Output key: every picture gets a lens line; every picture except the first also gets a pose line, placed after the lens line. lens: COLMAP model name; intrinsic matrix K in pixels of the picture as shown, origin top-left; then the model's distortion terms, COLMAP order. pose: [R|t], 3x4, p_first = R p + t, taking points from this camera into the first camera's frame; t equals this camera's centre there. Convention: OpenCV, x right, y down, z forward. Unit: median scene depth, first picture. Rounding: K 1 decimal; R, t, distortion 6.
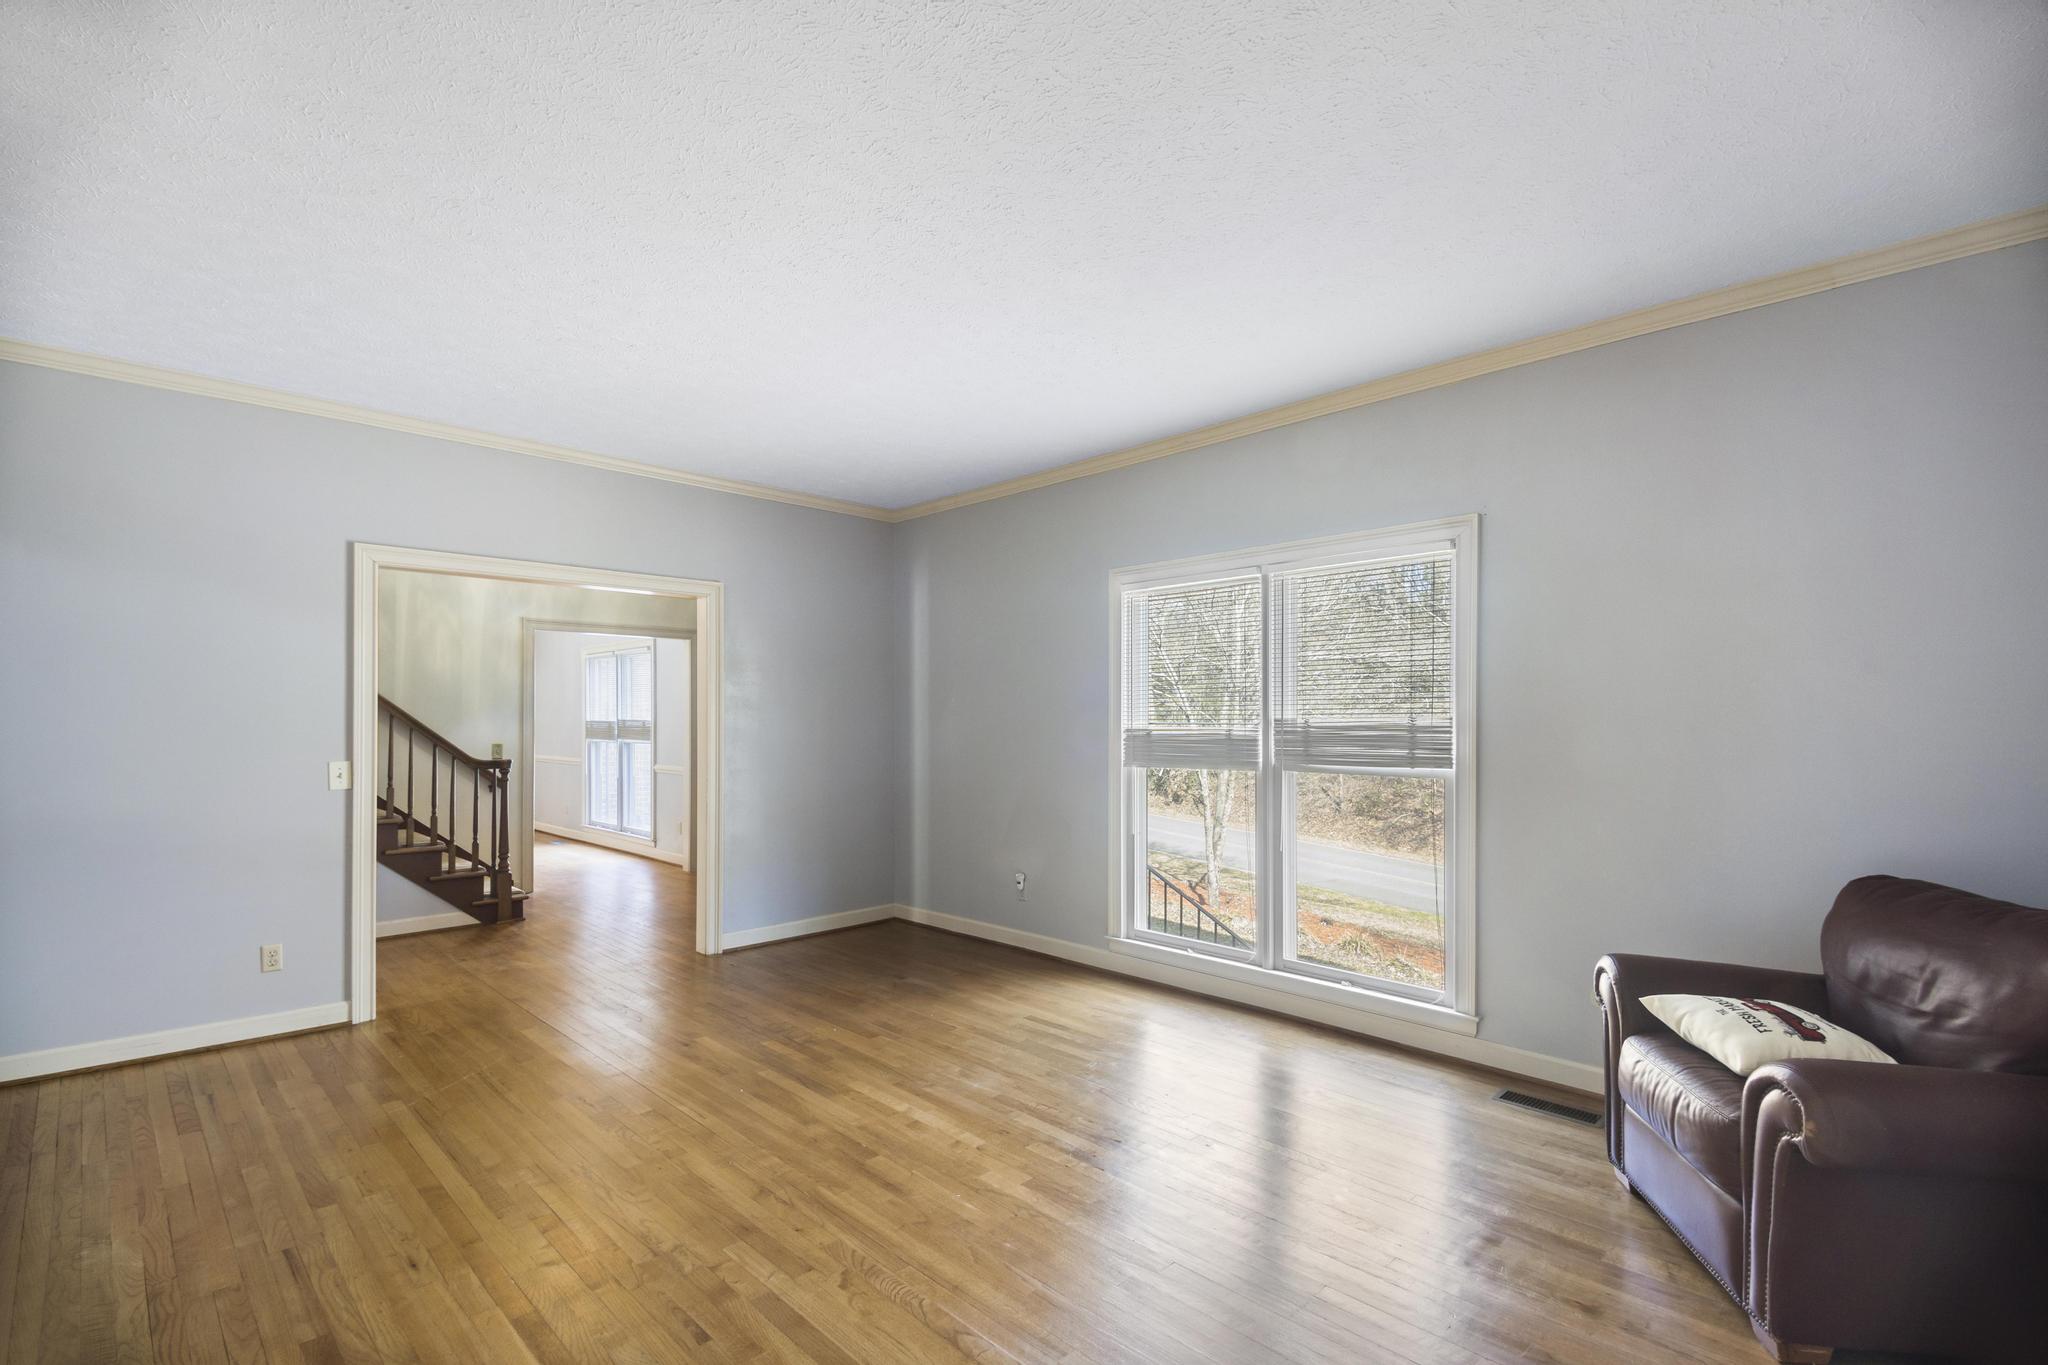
lens RADIAL K [[937.8, 0, 1019.0], [0, 937.8, 708.4], [0, 0, 1]] dist [0.010784, -0.006534]
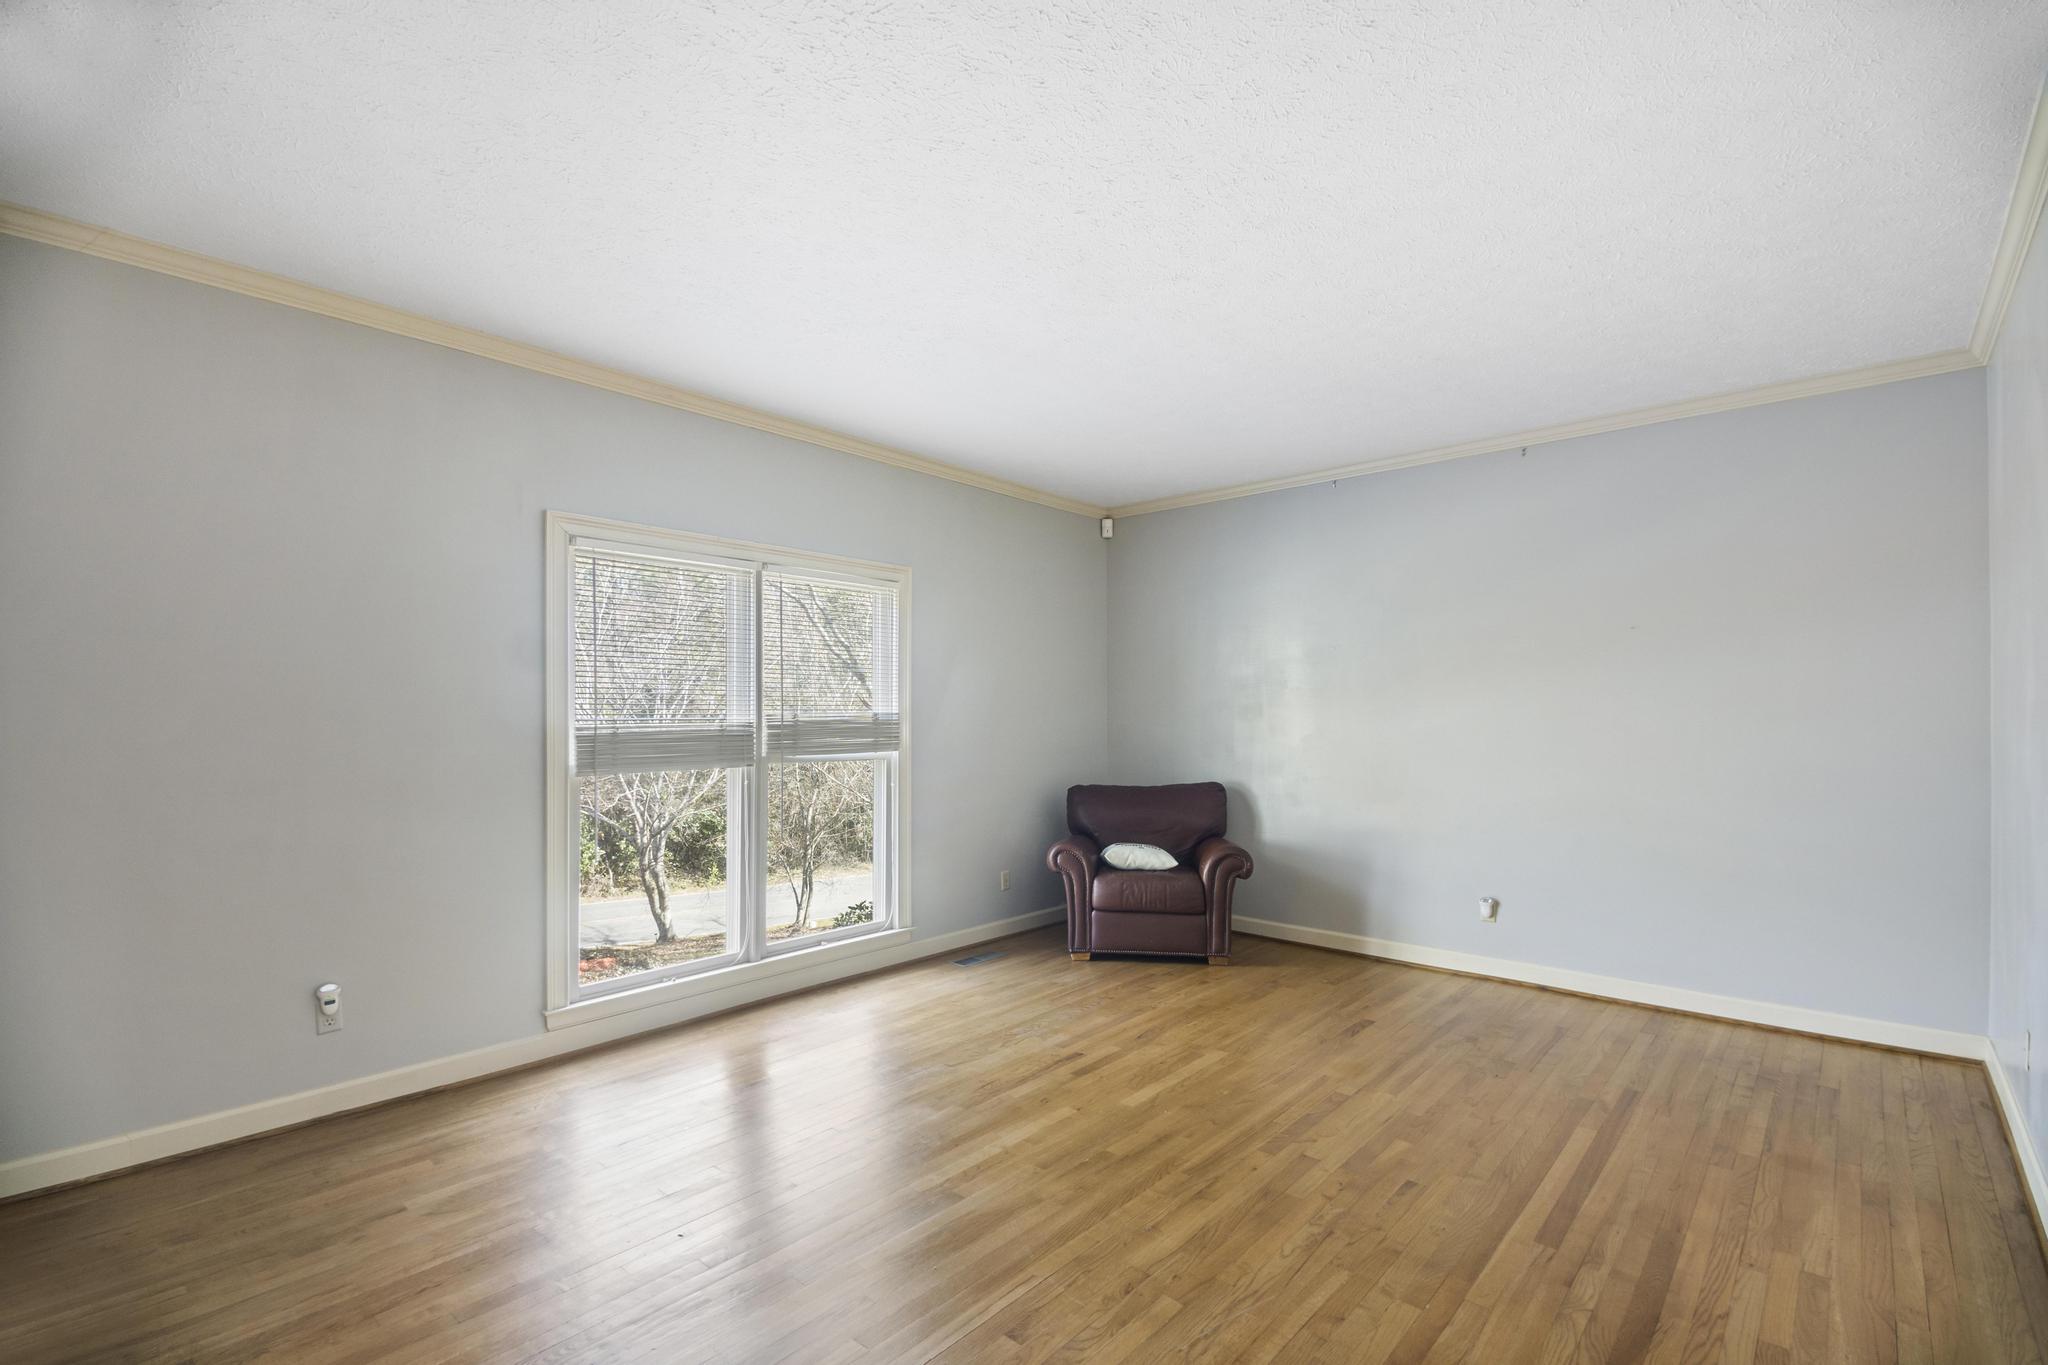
lens RADIAL K [[937.8, 0, 1040.5], [0, 937.8, 691.5], [0, 0, 1]] dist [0.010784, -0.006534]
pose [[-0.085593, 0.026270, 0.995984, -1.056690], [-0.012249, 0.999549, -0.027416, 0.015363], [-0.996255, -0.014547, -0.085233, 1.066927]]
